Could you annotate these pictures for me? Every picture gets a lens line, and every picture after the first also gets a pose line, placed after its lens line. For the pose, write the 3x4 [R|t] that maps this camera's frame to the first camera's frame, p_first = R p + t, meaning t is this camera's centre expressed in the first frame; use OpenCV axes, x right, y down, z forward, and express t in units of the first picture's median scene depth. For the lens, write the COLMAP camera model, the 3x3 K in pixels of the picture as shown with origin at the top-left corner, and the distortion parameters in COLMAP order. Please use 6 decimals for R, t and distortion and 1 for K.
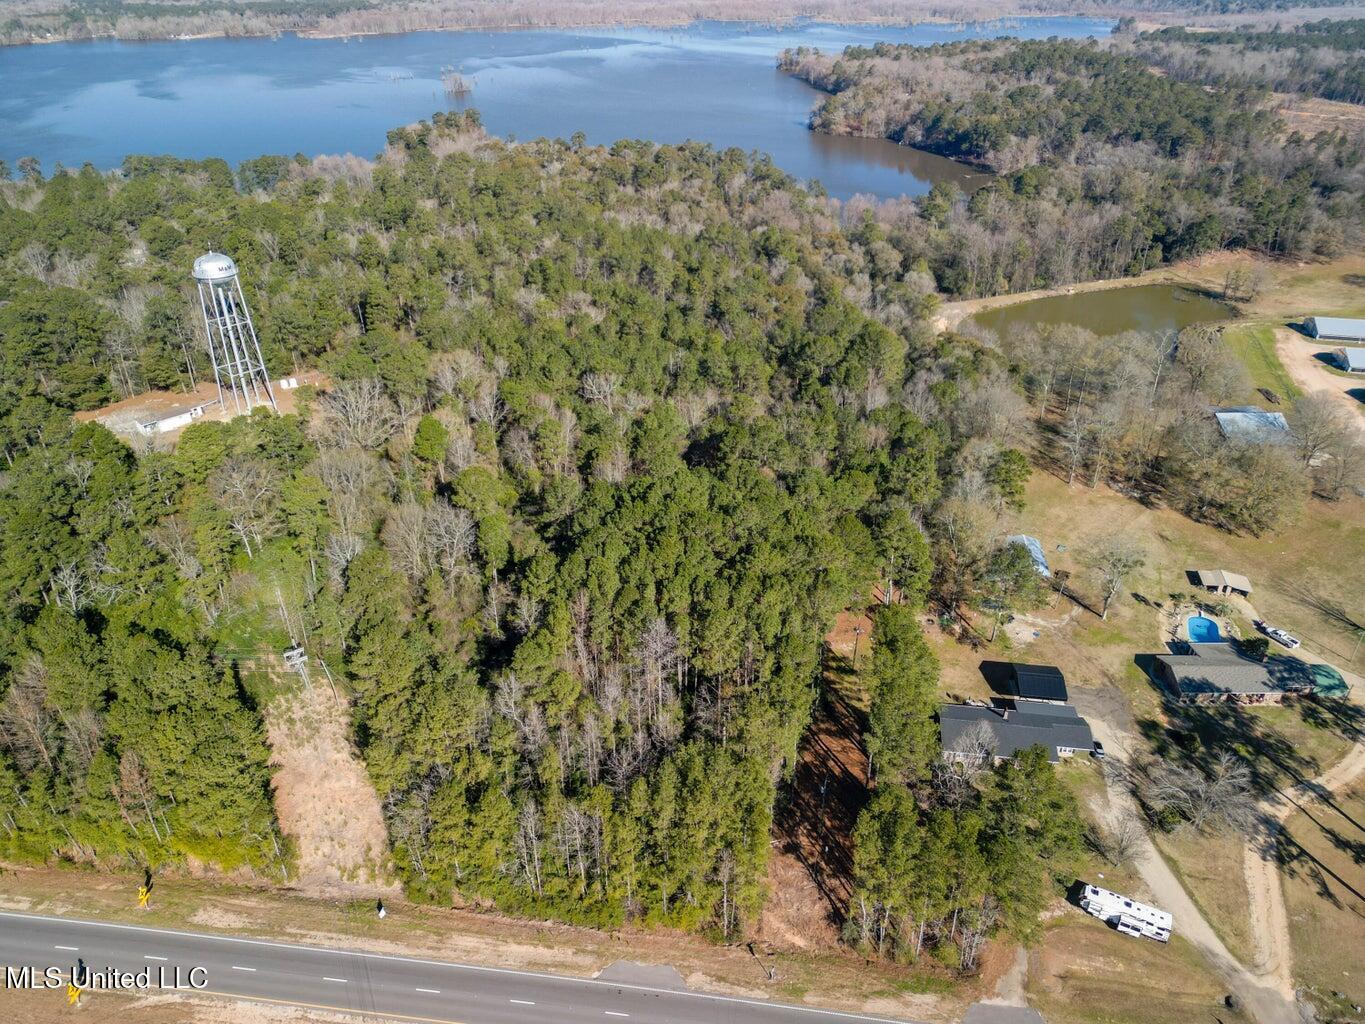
lens RADIAL K [[963.3, 0, 683.7], [0, 963.3, 514.2], [0, 0, 1]] dist [0.052489, -0.030702]
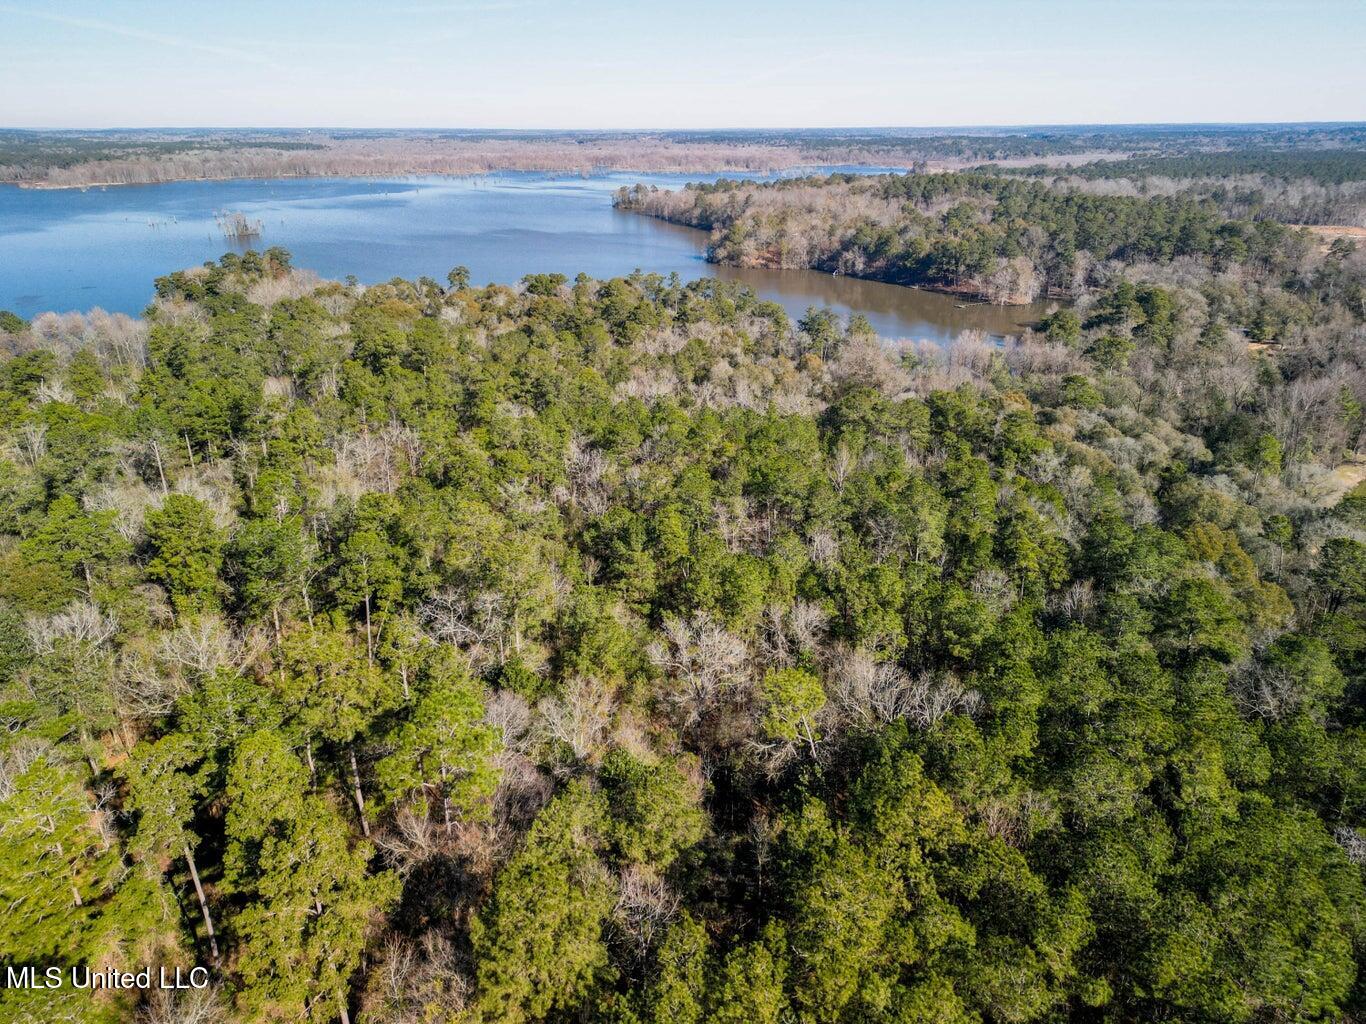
lens RADIAL K [[964.0, 0, 680.4], [0, 964.0, 513.2], [0, 0, 1]] dist [0.052489, -0.030702]
pose [[0.974650, -0.085504, 0.206754, -0.219458], [0.113754, 0.985119, -0.128841, -0.215720], [-0.192661, 0.149094, 0.969873, 0.618476]]
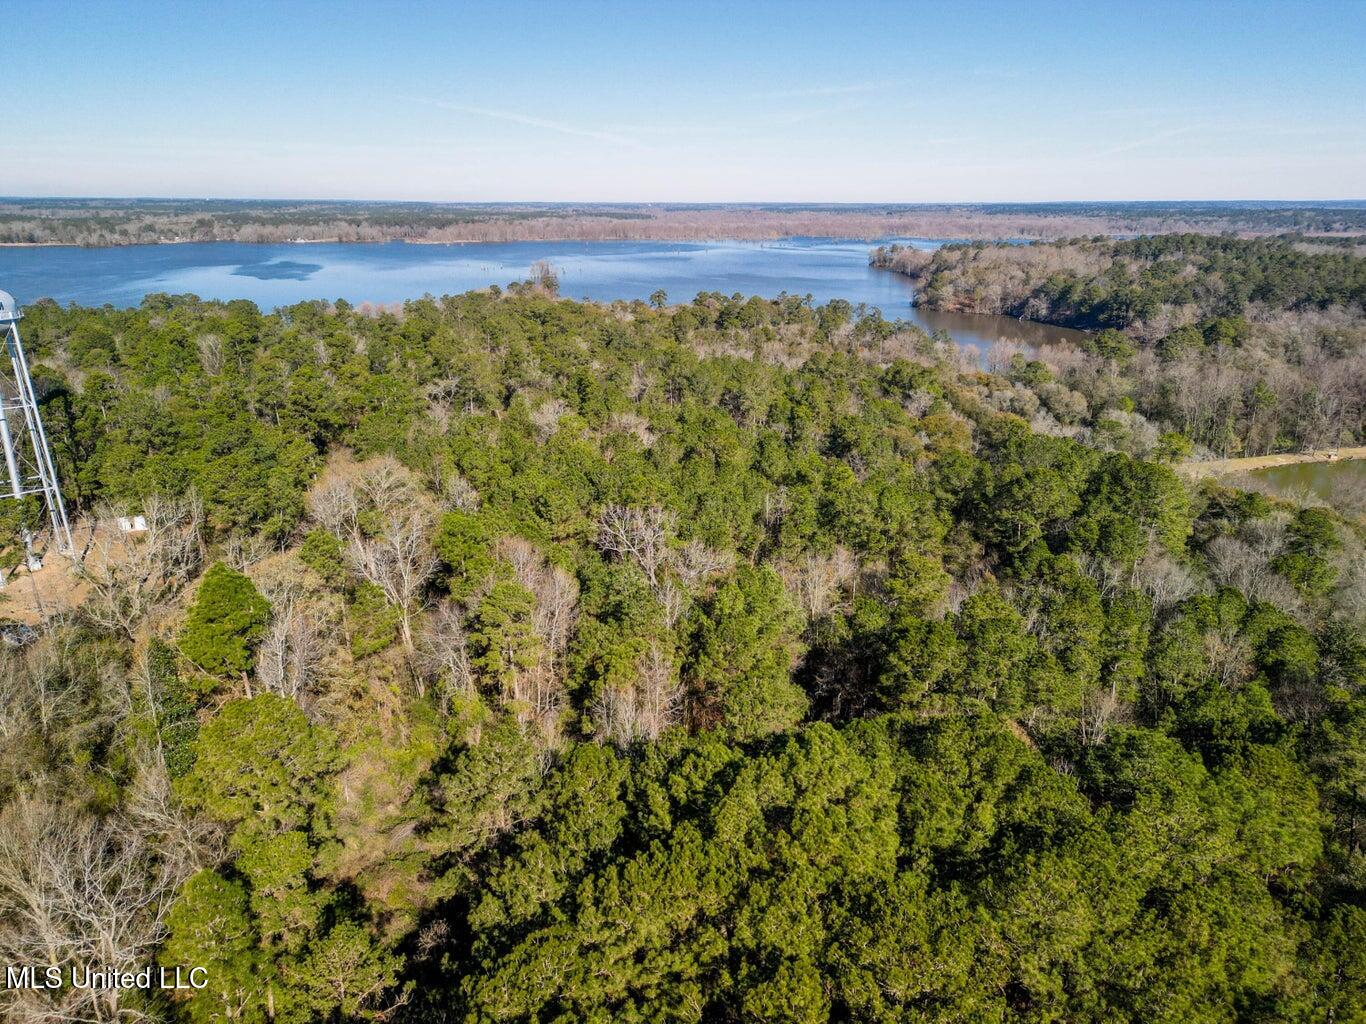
lens RADIAL K [[964.0, 0, 680.9], [0, 964.0, 508.4], [0, 0, 1]] dist [0.052489, -0.030702]
pose [[0.995938, 0.031714, -0.084272, -0.013680], [-0.048816, 0.976613, -0.209391, -0.027194], [0.075661, 0.212654, 0.974194, 0.358535]]
